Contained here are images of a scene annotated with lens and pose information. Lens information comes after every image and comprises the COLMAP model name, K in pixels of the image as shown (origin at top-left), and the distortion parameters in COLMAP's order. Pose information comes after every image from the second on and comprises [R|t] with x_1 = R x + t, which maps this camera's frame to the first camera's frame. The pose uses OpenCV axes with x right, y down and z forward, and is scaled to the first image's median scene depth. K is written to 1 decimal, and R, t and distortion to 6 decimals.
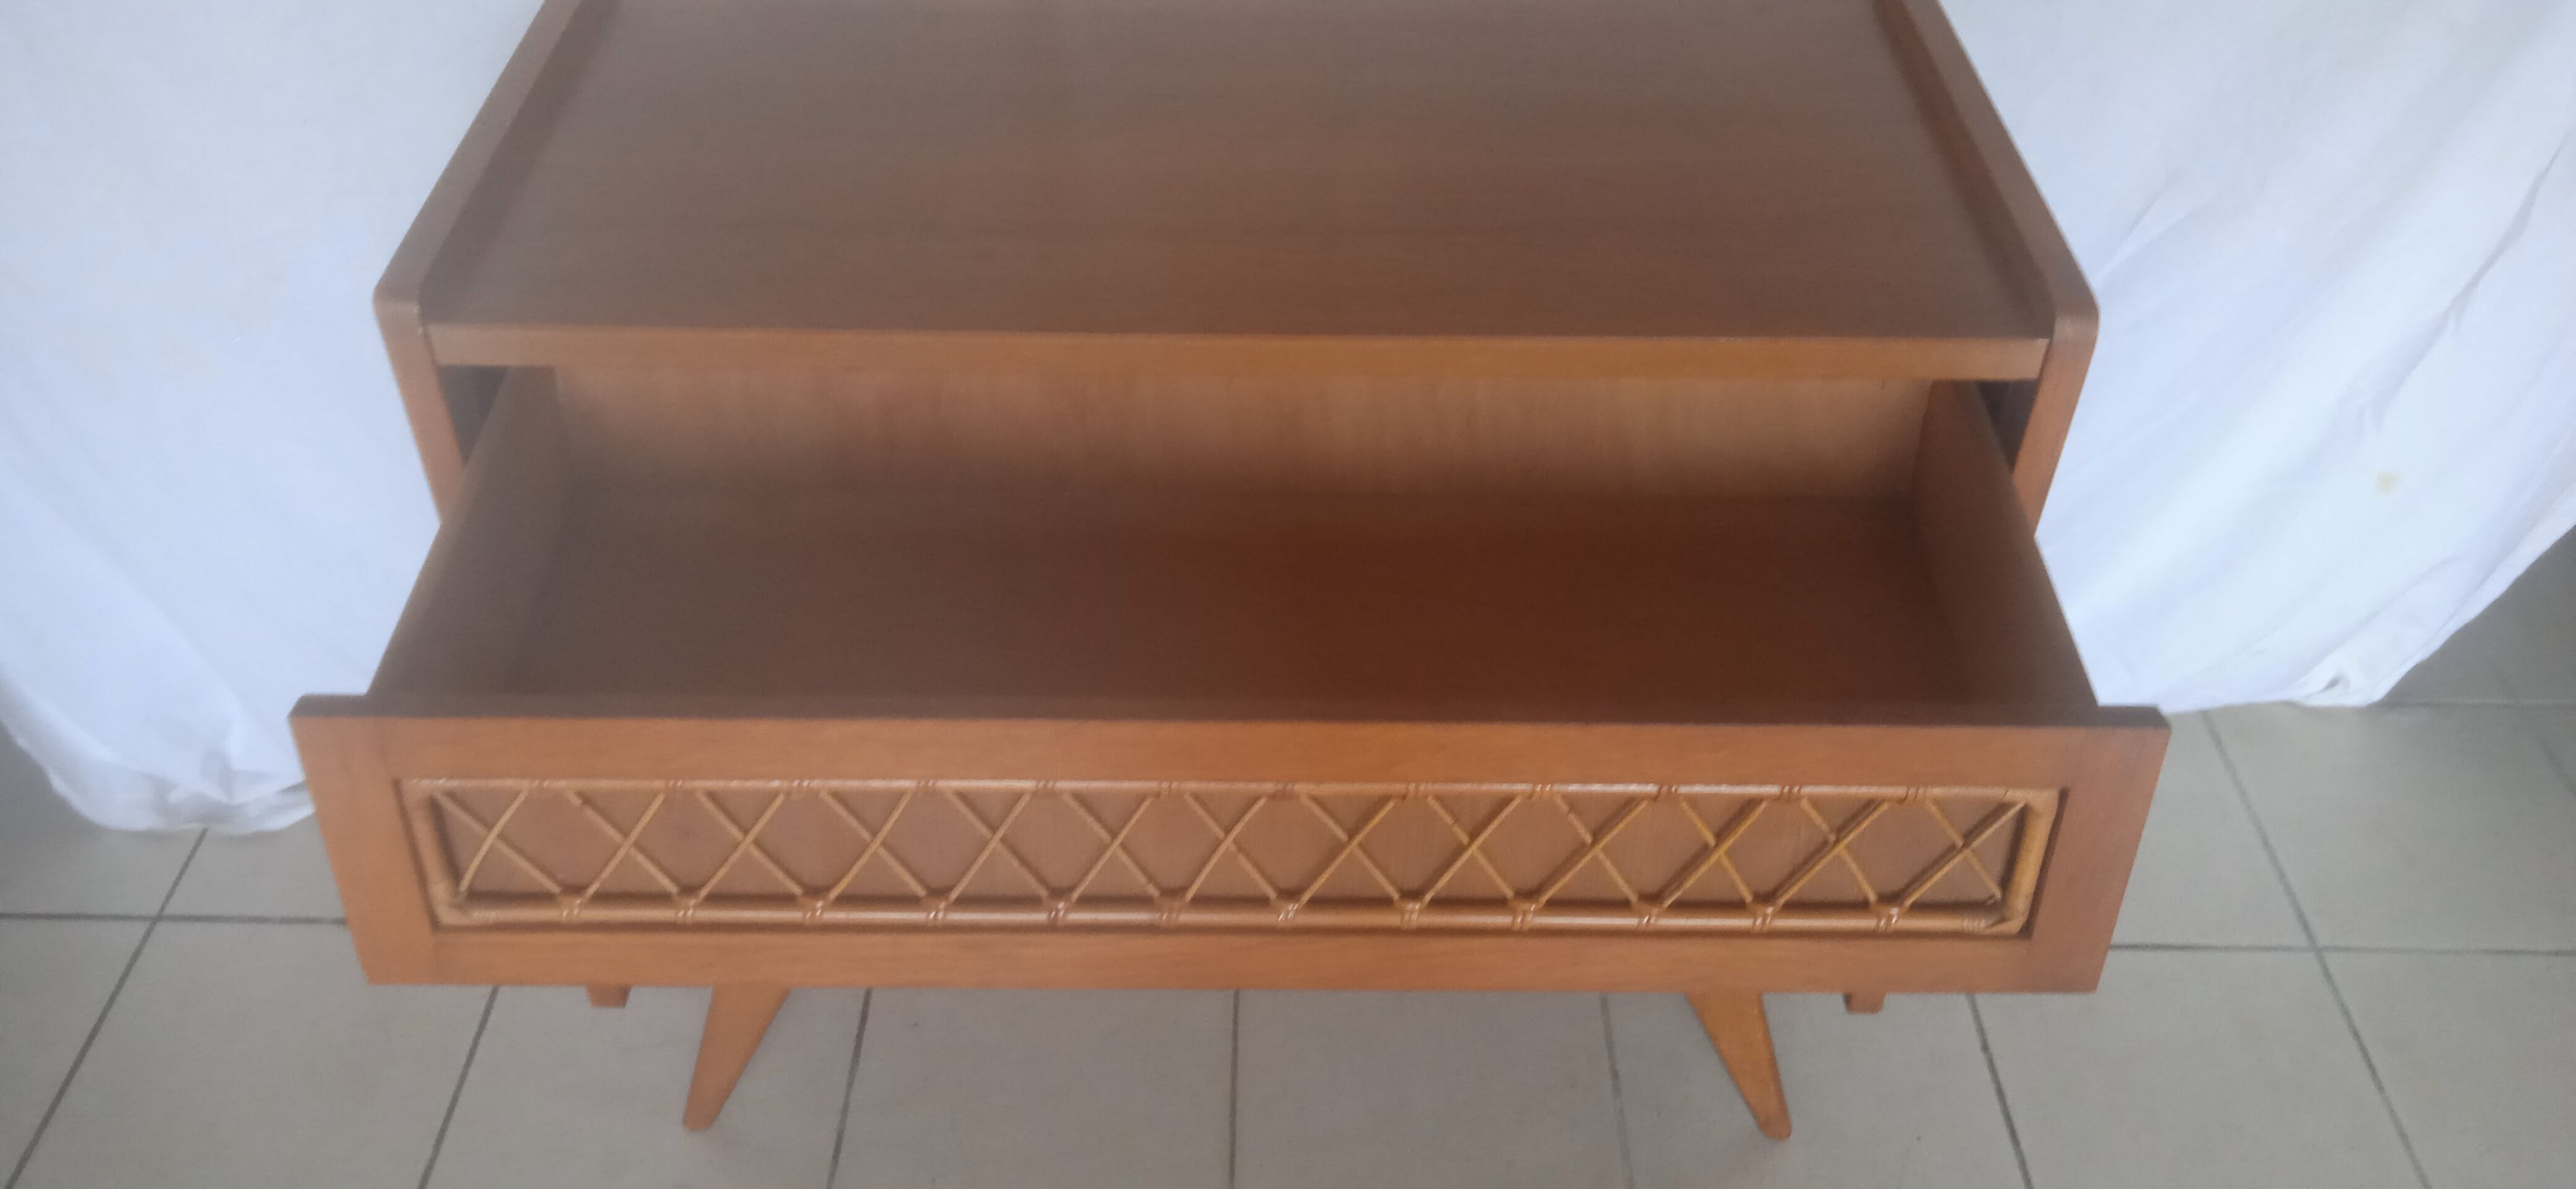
lens RADIAL K [[2124.4, 0, 1288.6], [0, 2124.4, 541.4], [0, 0, 1]] dist [-0.000321, -0.009575]
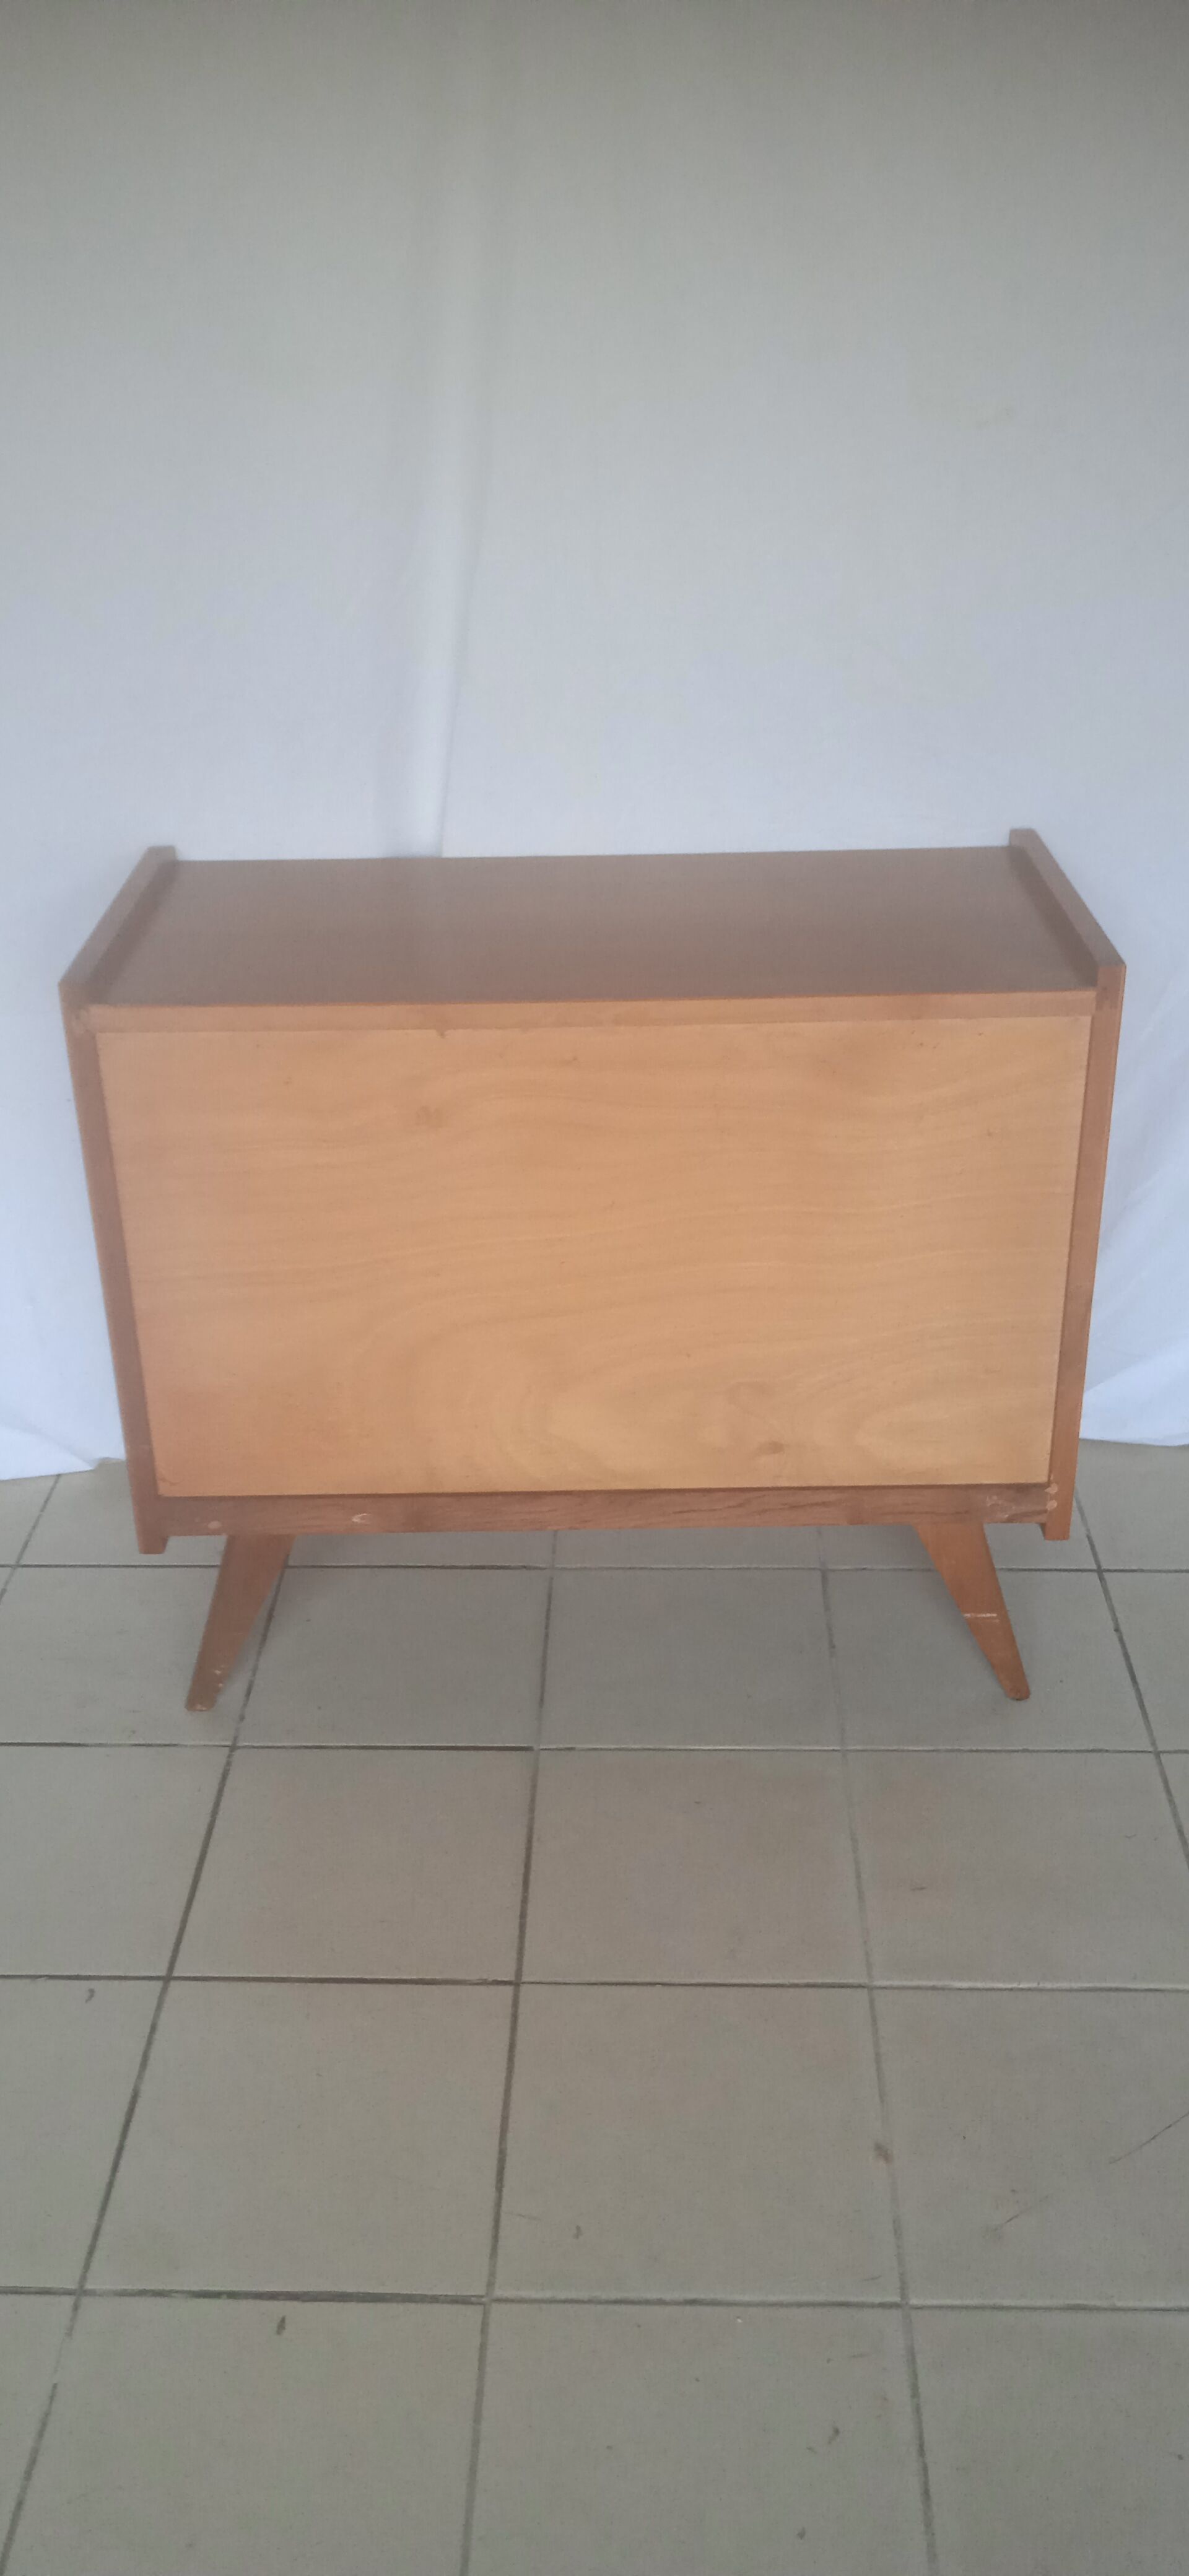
lens RADIAL K [[2101.9, 0, 561.0], [0, 2101.9, 1284.4], [0, 0, 1]] dist [0.002075, -0.000084]
pose [[0.999167, -0.019416, -0.035889, 0.042272], [0.010537, 0.972474, -0.232772, 0.387272], [0.039420, 0.232200, 0.971869, -0.386904]]
